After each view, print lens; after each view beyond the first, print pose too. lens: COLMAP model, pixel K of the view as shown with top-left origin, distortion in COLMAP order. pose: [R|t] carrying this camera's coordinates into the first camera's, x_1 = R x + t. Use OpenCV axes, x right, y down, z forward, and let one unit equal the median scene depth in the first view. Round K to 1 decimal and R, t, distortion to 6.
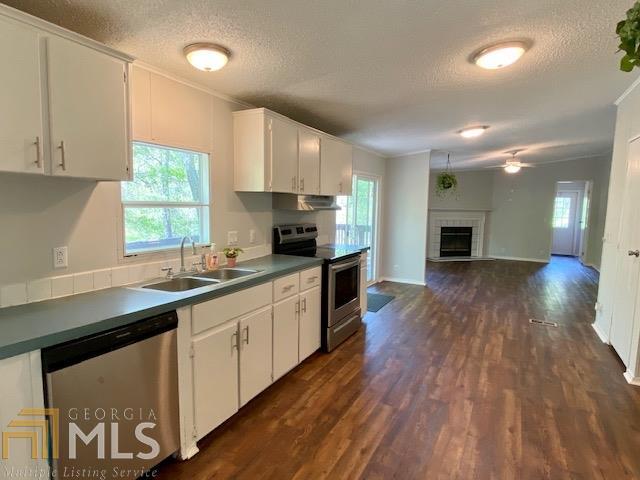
lens RADIAL K [[364.1, 0, 311.9], [0, 364.1, 240.5], [0, 0, 1]] dist [0.020026, -0.027451]
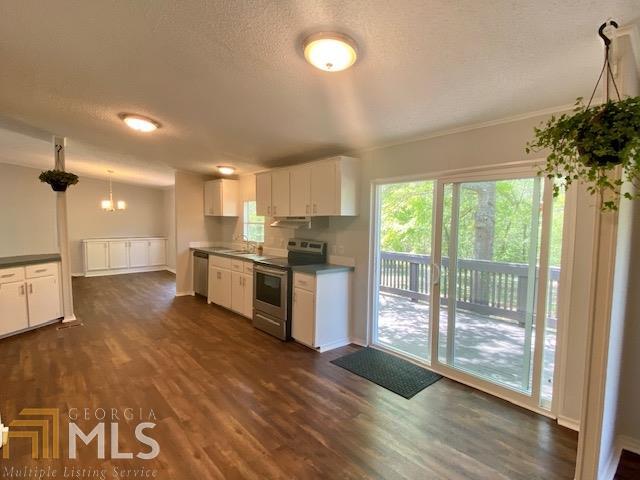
lens RADIAL K [[321.3, 0, 320.7], [0, 321.3, 238.1], [0, 0, 1]] dist [0.005913, -0.007631]
pose [[-0.325137, 0.035183, -0.945012, 1.195000], [-0.111627, 0.990893, 0.075298, -0.168100], [0.939056, 0.129971, -0.318249, 1.684186]]
